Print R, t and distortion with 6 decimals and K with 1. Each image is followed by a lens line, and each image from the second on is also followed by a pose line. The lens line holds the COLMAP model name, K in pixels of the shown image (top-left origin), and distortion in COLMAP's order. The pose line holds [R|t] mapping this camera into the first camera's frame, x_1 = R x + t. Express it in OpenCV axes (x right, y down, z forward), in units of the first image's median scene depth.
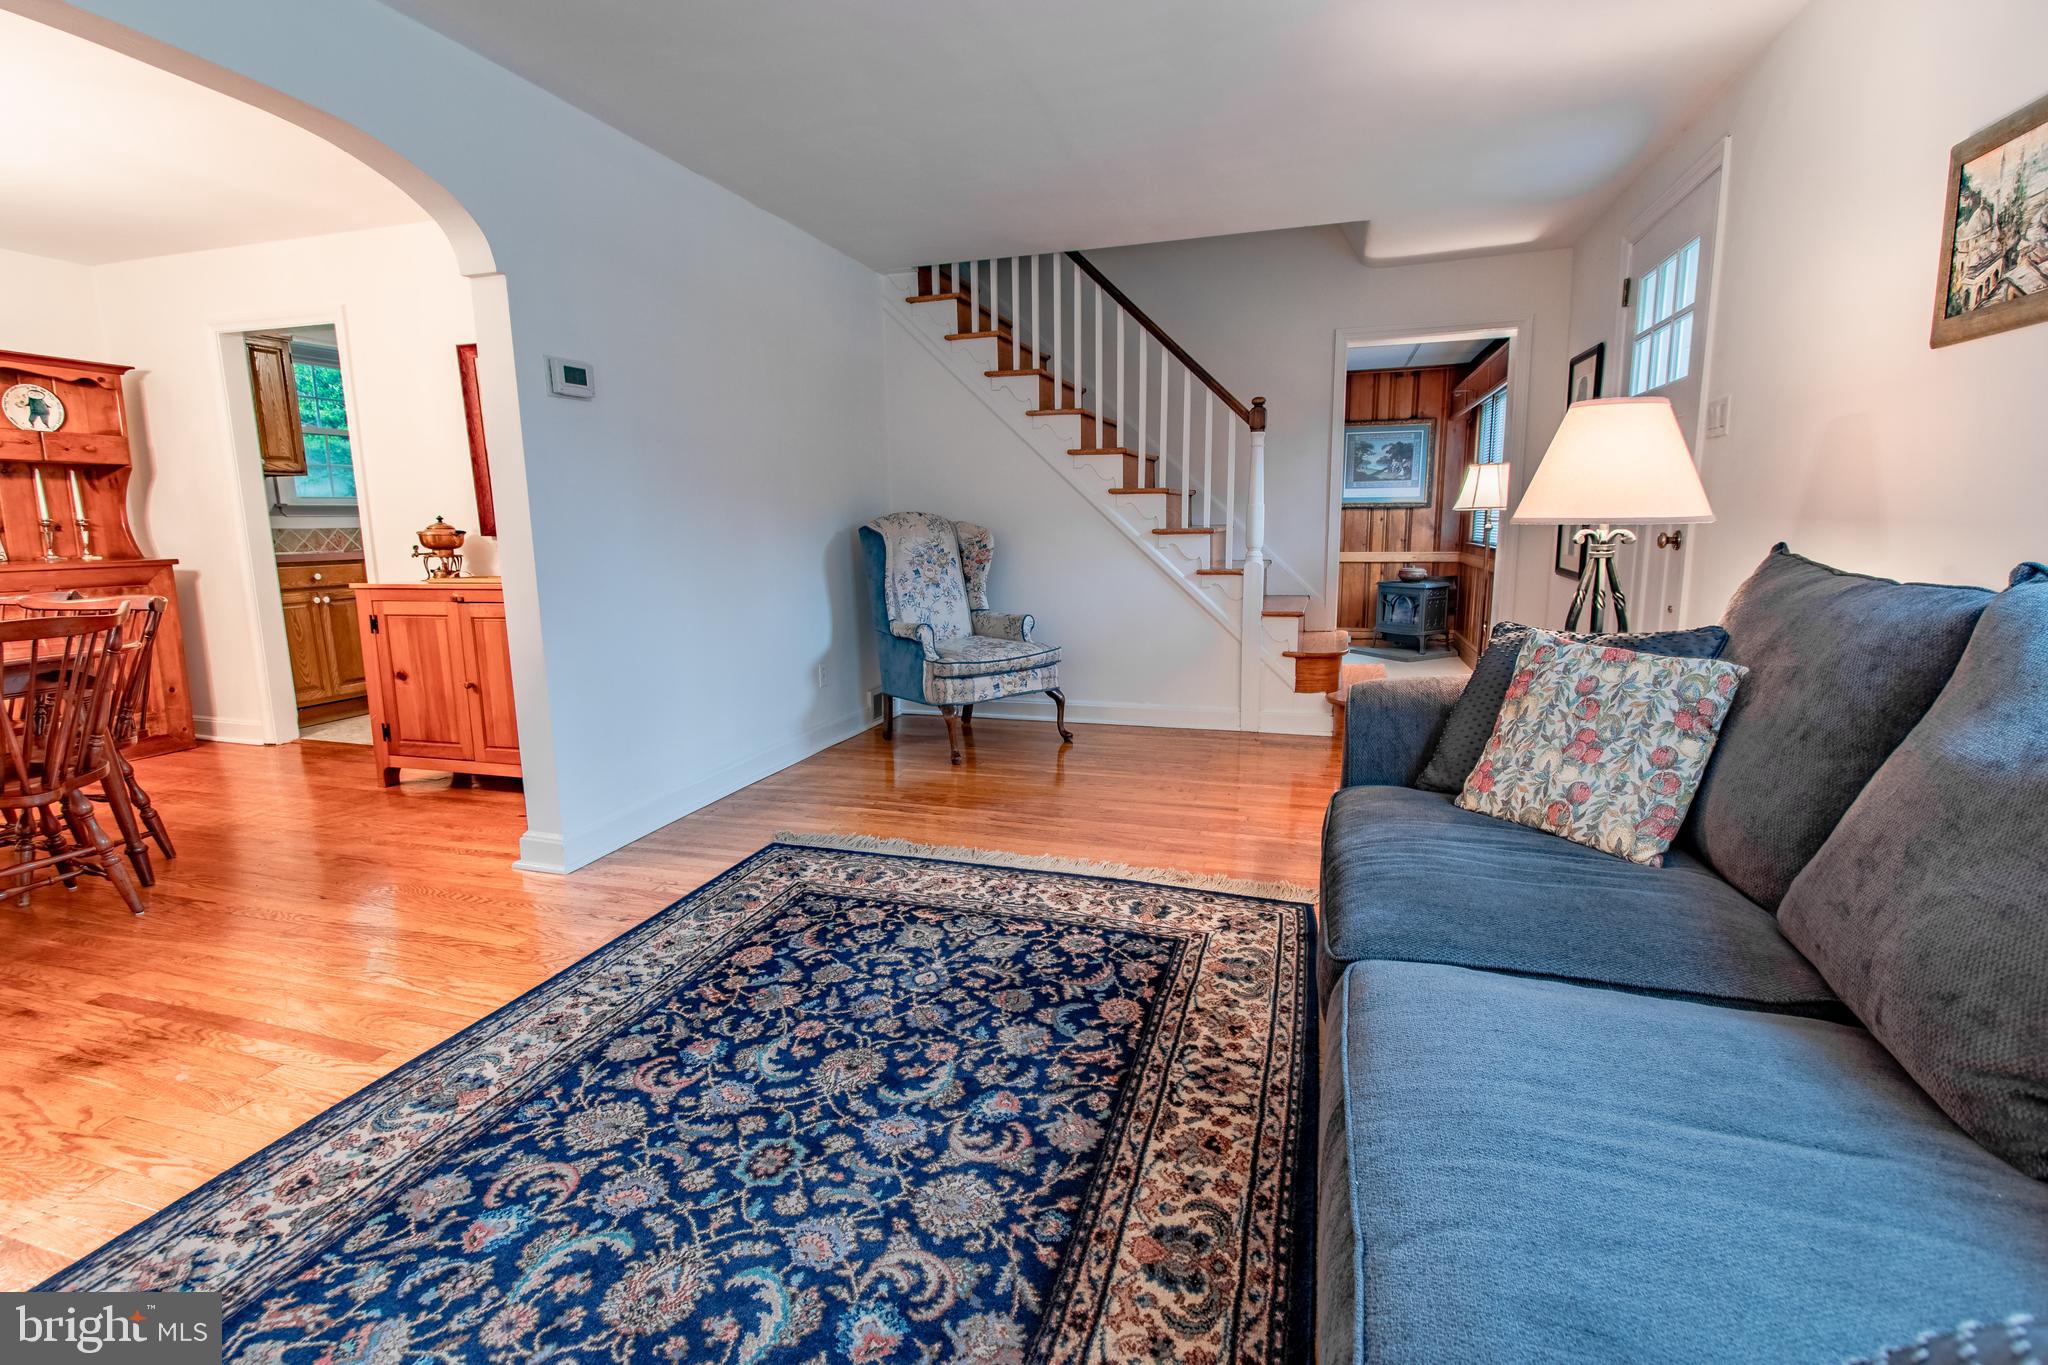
lens RADIAL K [[952.7, 0, 1019.3], [0, 952.7, 688.8], [0, 0, 1]] dist [-0.003035, -0.002072]
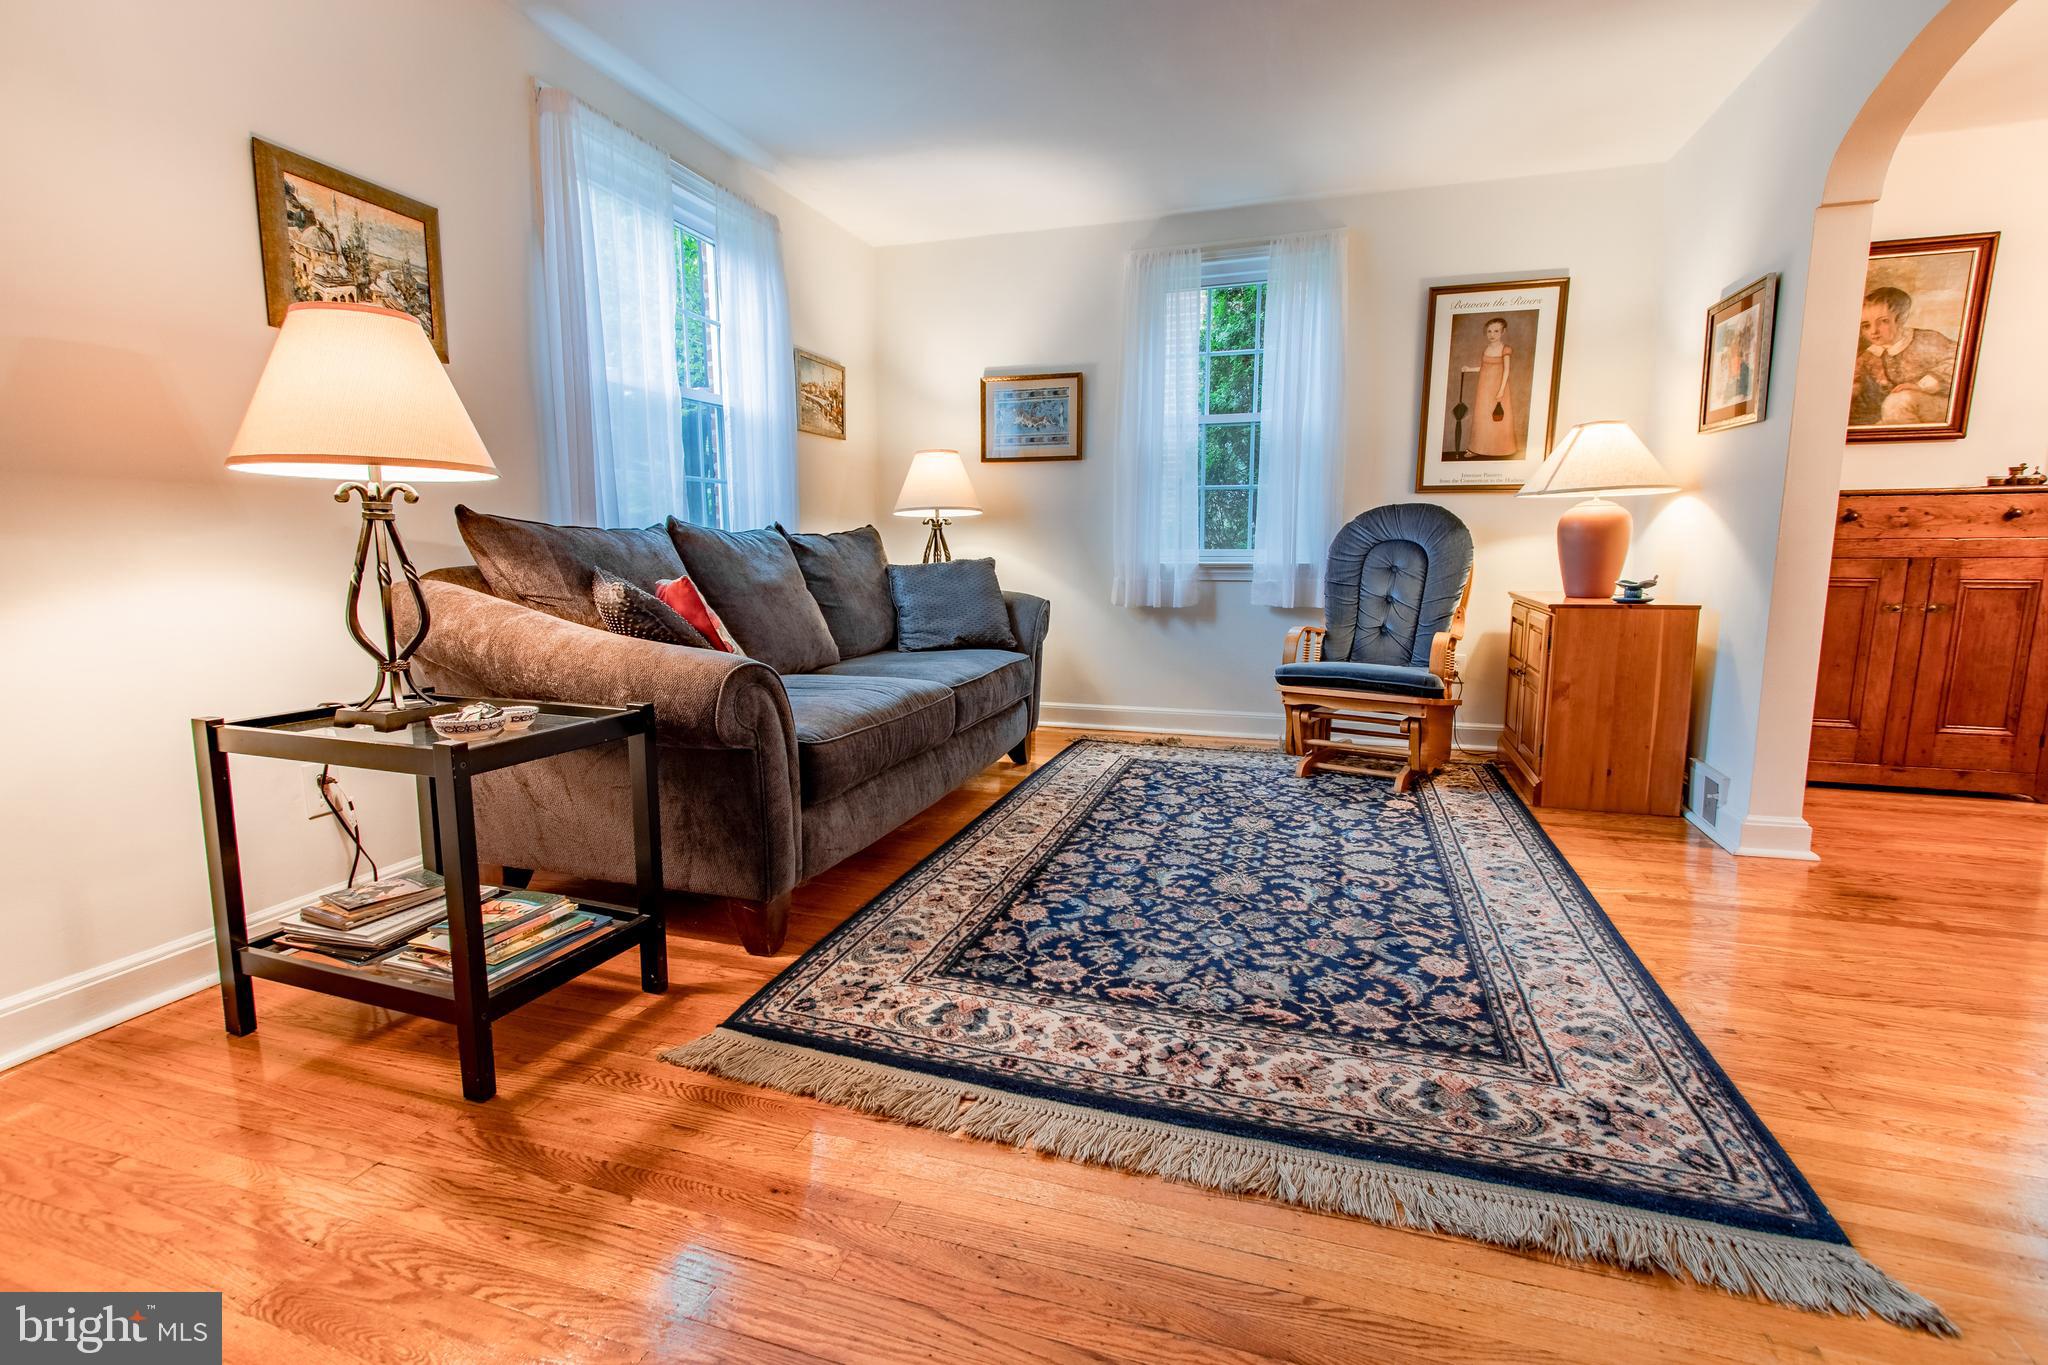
lens RADIAL K [[952.7, 0, 1004.2], [0, 952.7, 680.4], [0, 0, 1]] dist [-0.003035, -0.002072]
pose [[-0.999639, 0.014204, 0.022808, 0.097882], [0.020624, 0.949703, 0.312472, -0.255175], [-0.017222, 0.312829, -0.949653, 1.838327]]
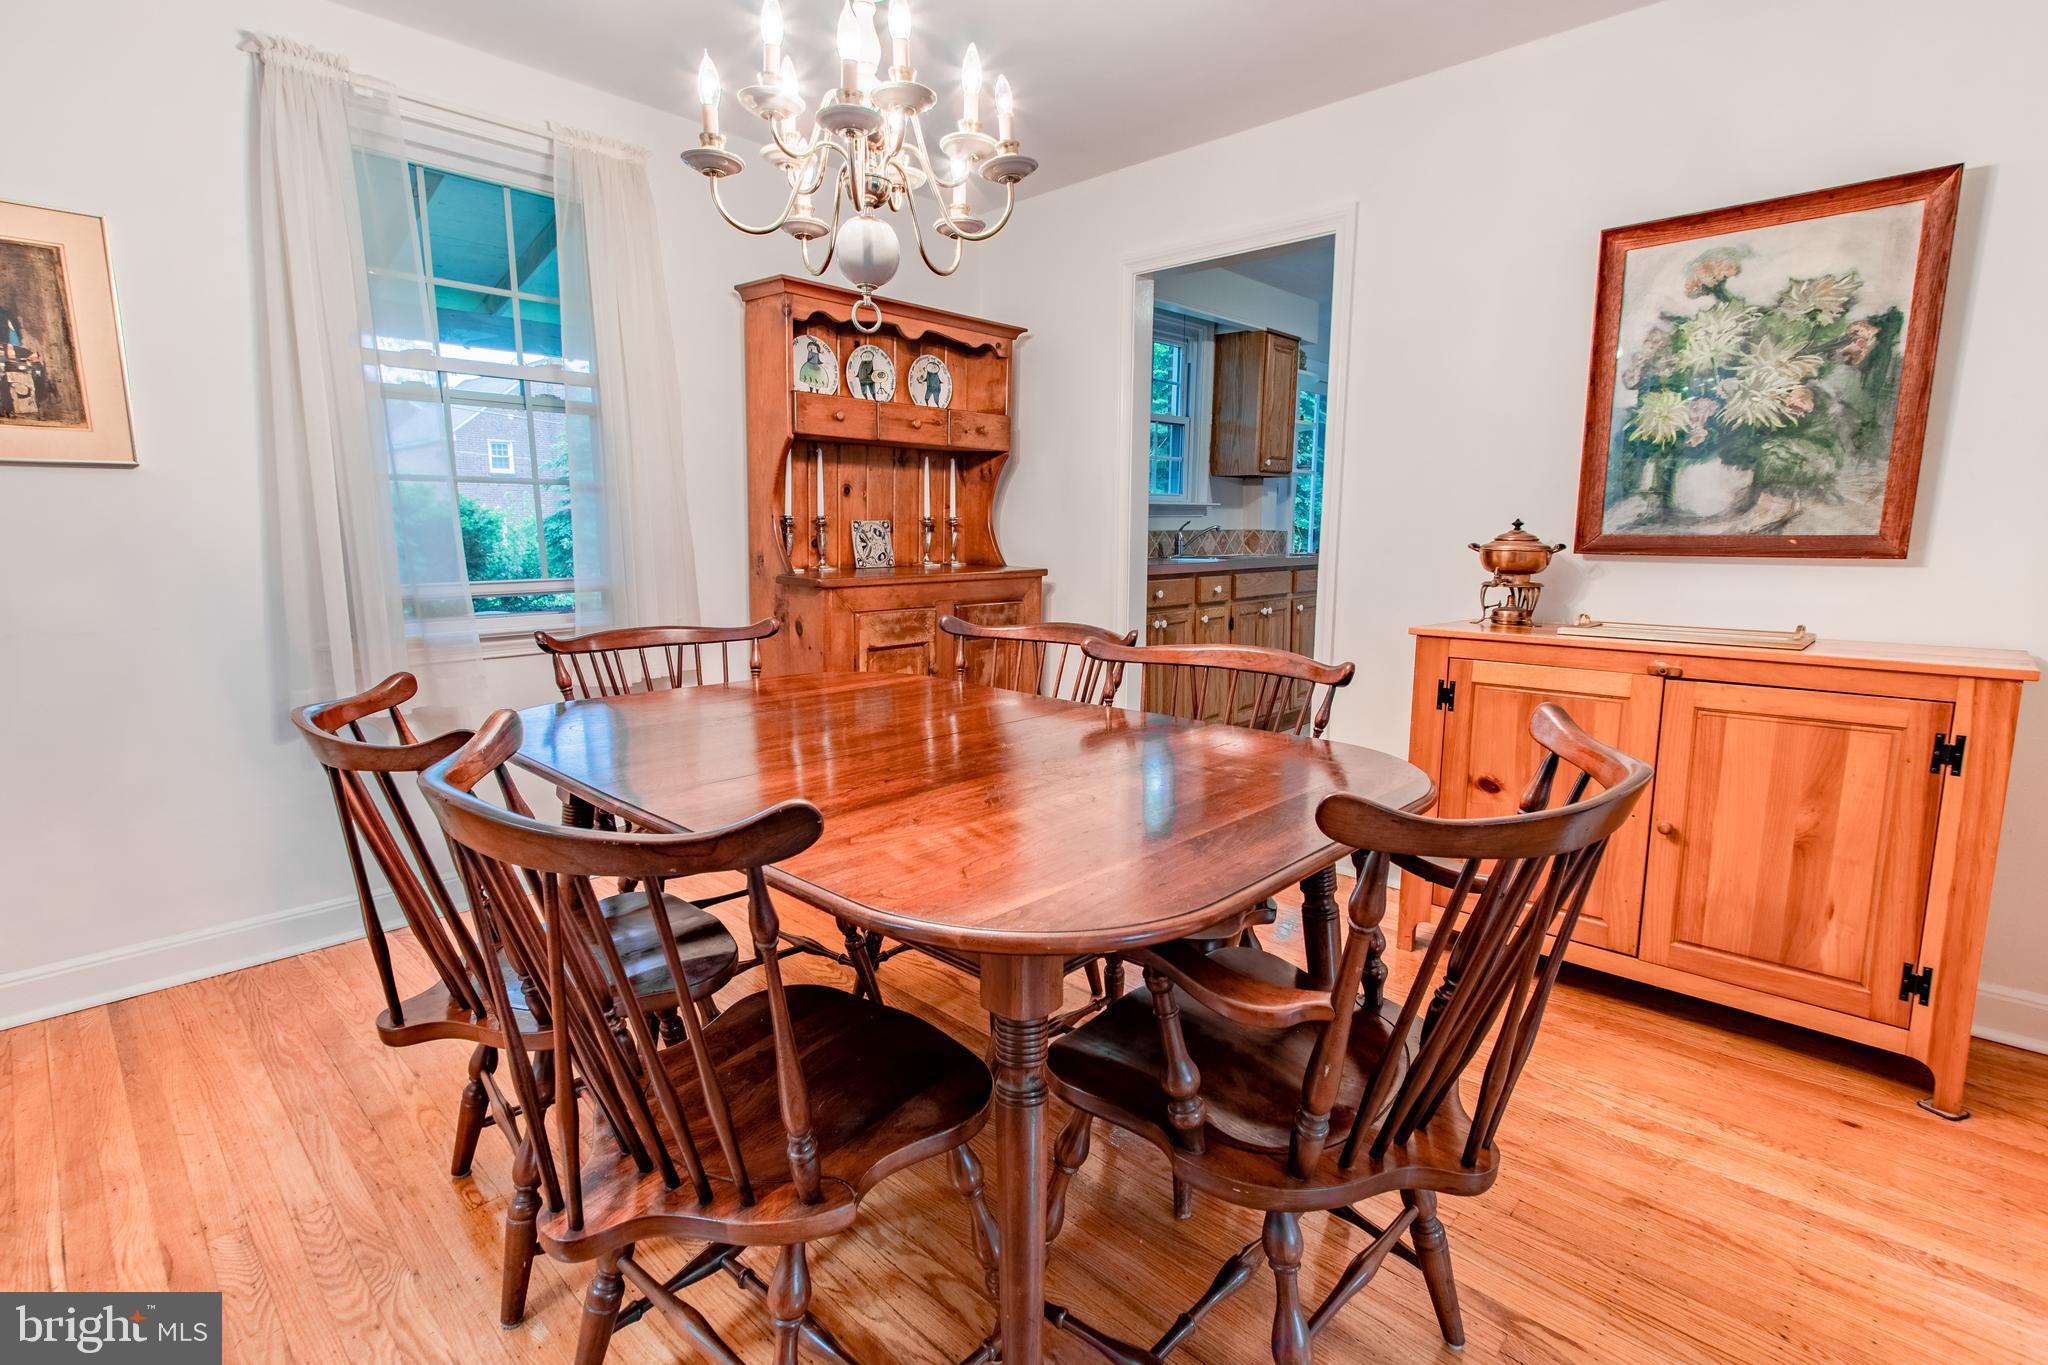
lens RADIAL K [[952.7, 0, 1014.8], [0, 952.7, 679.2], [0, 0, 1]] dist [-0.003035, -0.002072]
pose [[0.895029, 0.083490, -0.438123, -1.137392], [-0.089669, 0.995950, 0.006609, -0.099147], [0.436901, 0.033370, 0.898891, 0.567098]]
